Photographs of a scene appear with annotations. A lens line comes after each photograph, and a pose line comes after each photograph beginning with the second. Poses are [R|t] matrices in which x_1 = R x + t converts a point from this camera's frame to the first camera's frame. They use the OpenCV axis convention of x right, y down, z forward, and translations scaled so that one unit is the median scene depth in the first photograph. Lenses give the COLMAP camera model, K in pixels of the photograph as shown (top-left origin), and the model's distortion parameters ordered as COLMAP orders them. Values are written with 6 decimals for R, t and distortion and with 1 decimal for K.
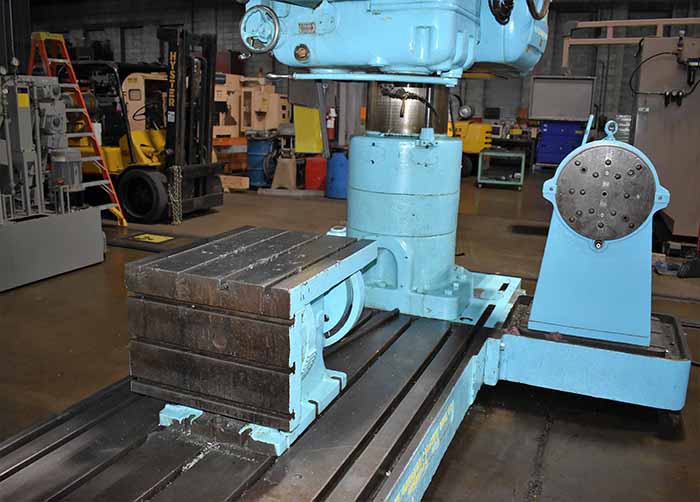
lens RADIAL K [[611.3, 0, 348.4], [0, 611.3, 240.8], [0, 0, 1]] dist [-0.091466, 0.001677]
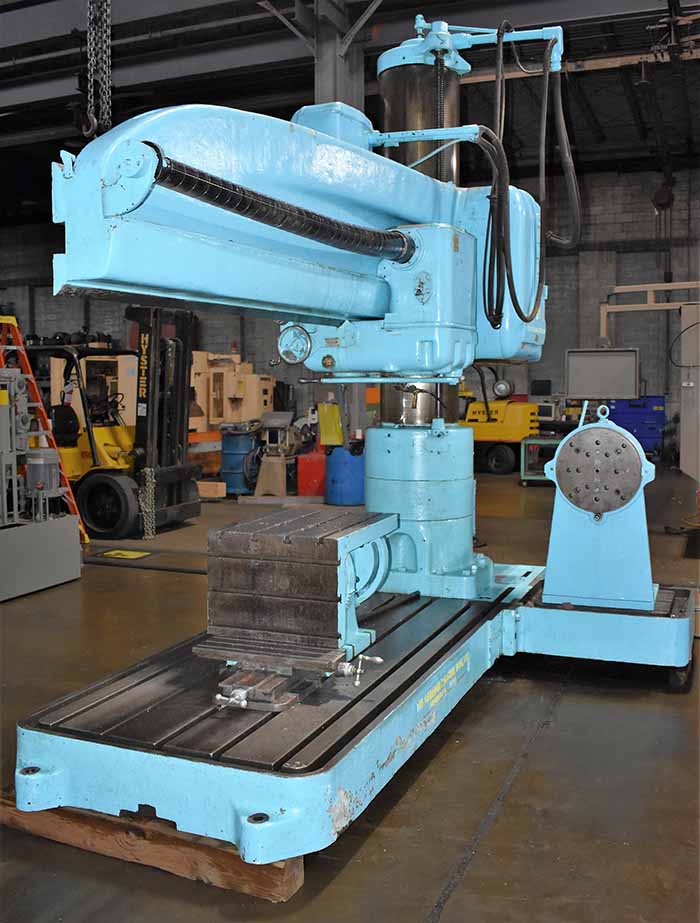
lens RADIAL K [[937.8, 0, 350.0], [0, 937.8, 461.5], [0, 0, 1]] dist [-0.003423, -0.002241]
pose [[0.999396, -0.033916, 0.007574, -0.019603], [0.034612, 0.990945, -0.129732, 0.047288], [-0.003106, 0.129916, 0.991520, -0.299821]]
